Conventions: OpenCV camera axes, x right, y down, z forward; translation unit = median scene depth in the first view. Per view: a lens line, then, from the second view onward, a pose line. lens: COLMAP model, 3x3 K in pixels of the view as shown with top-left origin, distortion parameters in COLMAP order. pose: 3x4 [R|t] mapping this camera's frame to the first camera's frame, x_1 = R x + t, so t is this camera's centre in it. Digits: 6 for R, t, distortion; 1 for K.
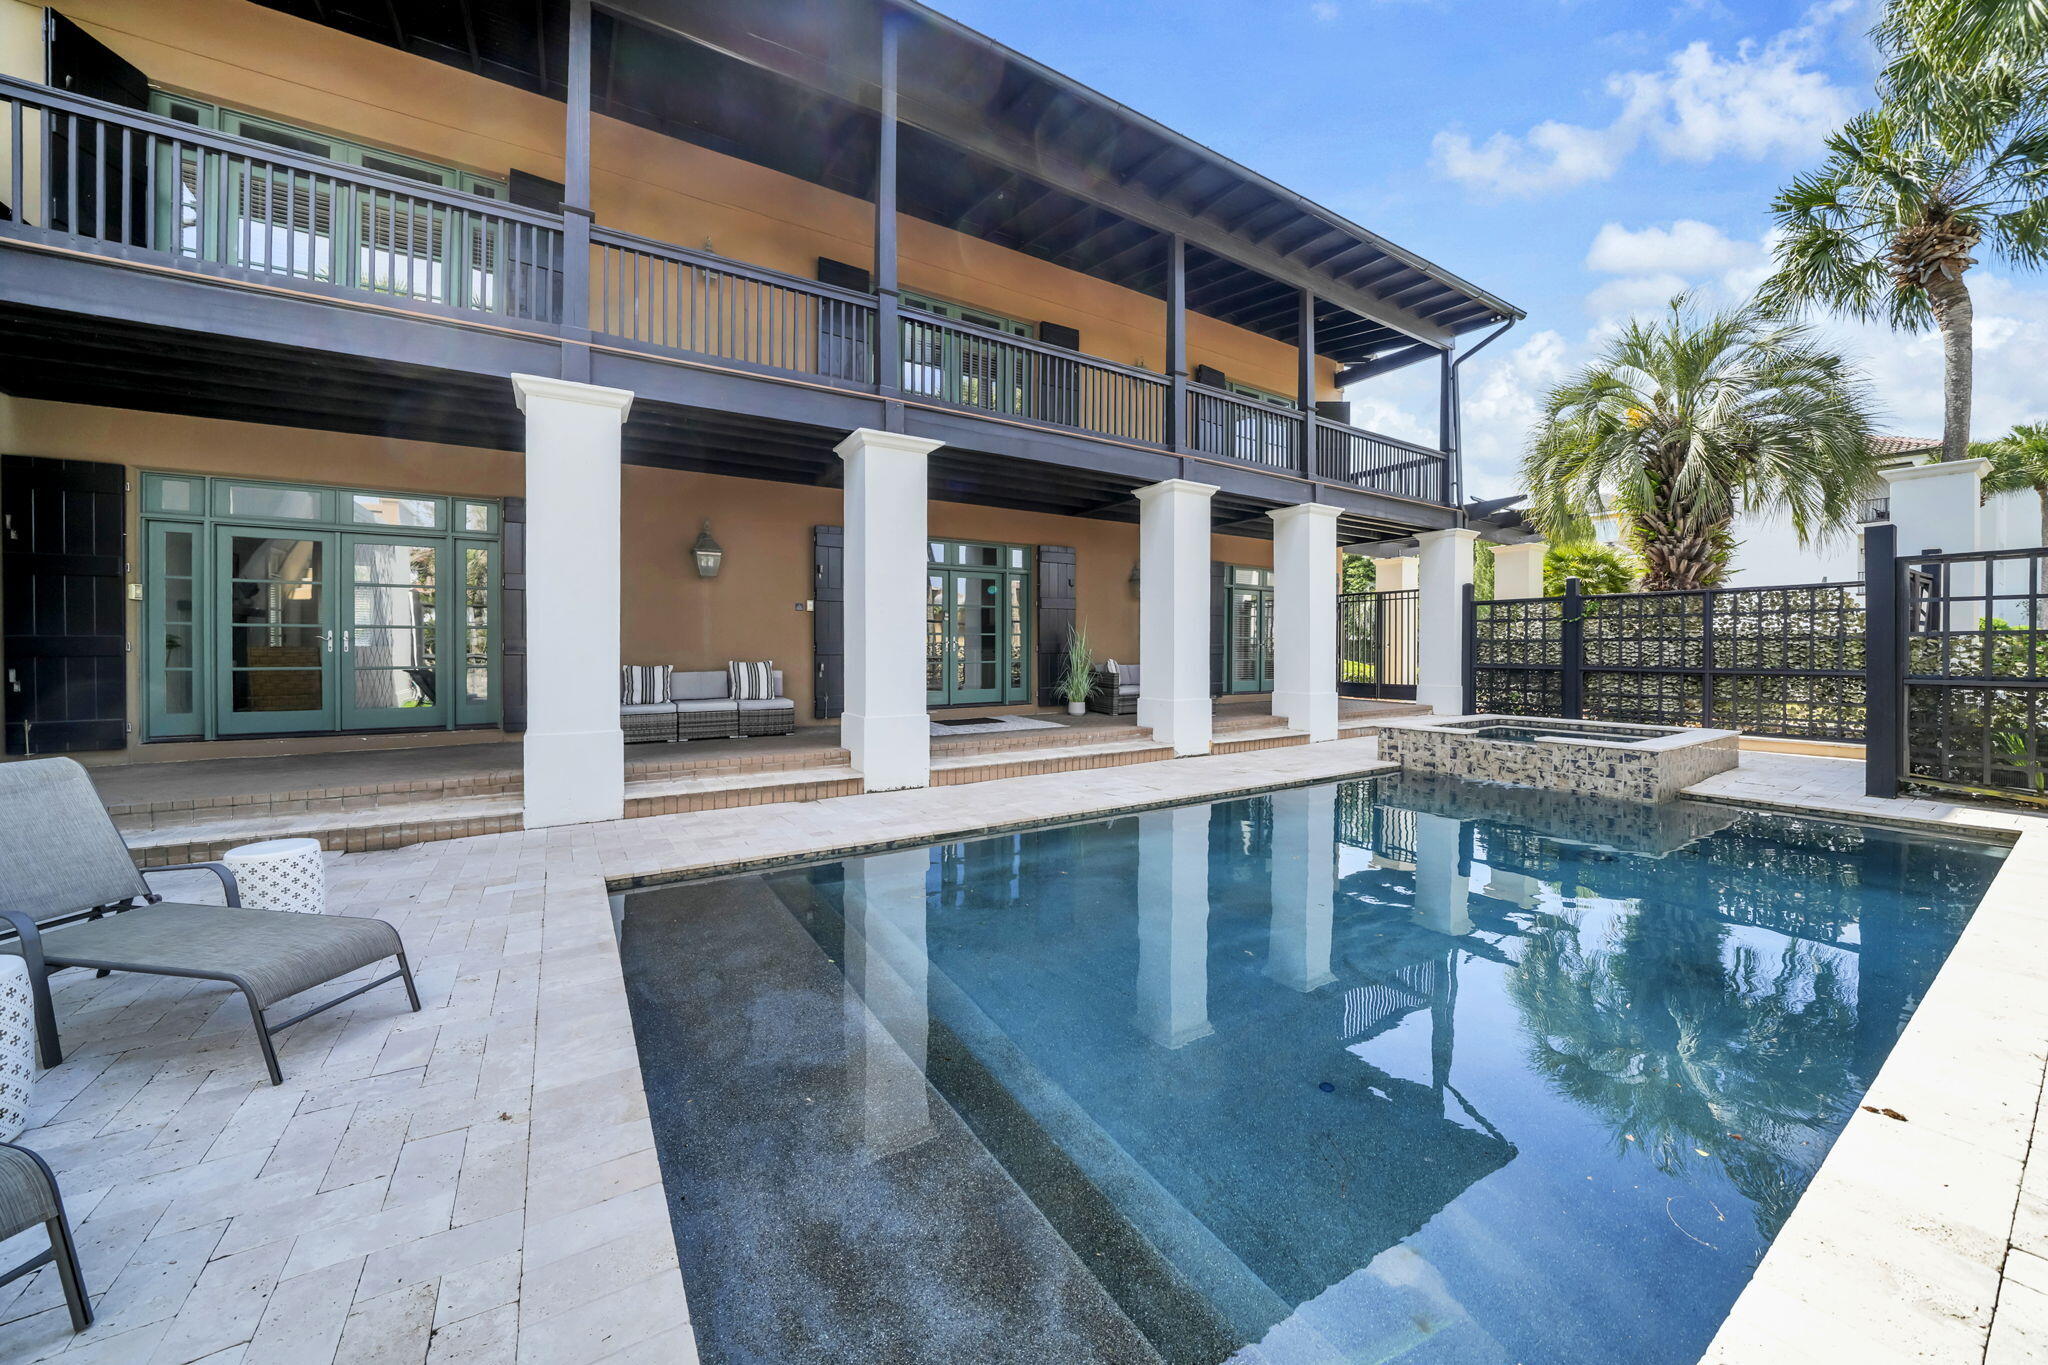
lens RADIAL K [[755.7, 0, 1026.9], [0, 755.7, 661.9], [0, 0, 1]] dist [-0.023784, 0.000412]
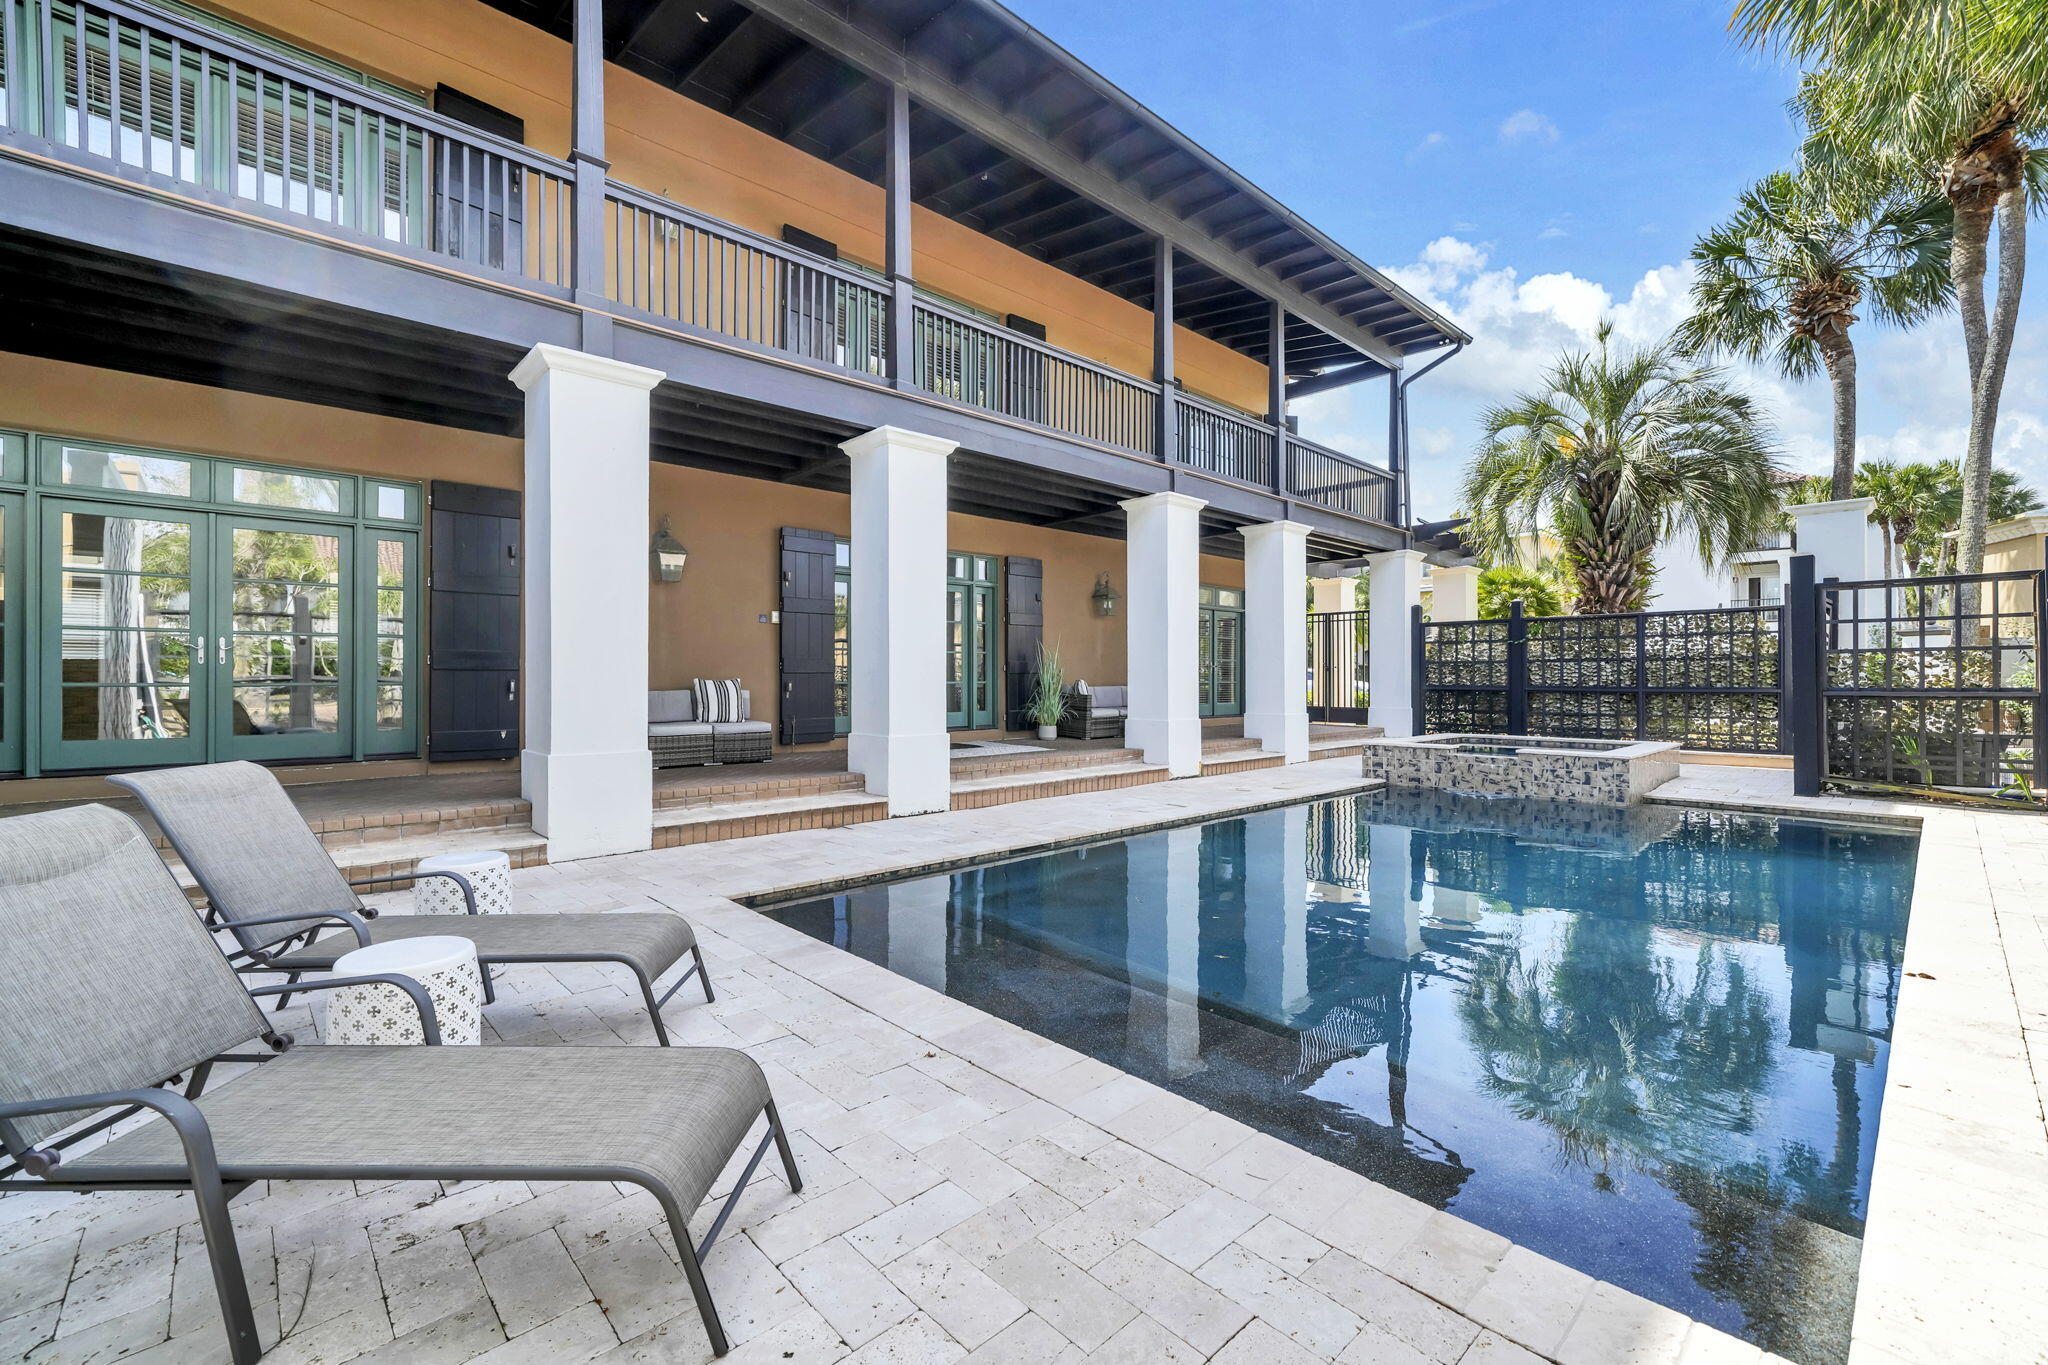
lens RADIAL K [[895.9, 0, 1024.4], [0, 895.9, 686.1], [0, 0, 1]] dist [-0.000099, -0.000319]
pose [[0.980774, -0.001459, 0.195142, -0.200913], [0.003633, 0.999935, -0.010783, 0.018259], [-0.195114, 0.011285, 0.980716, -0.086290]]
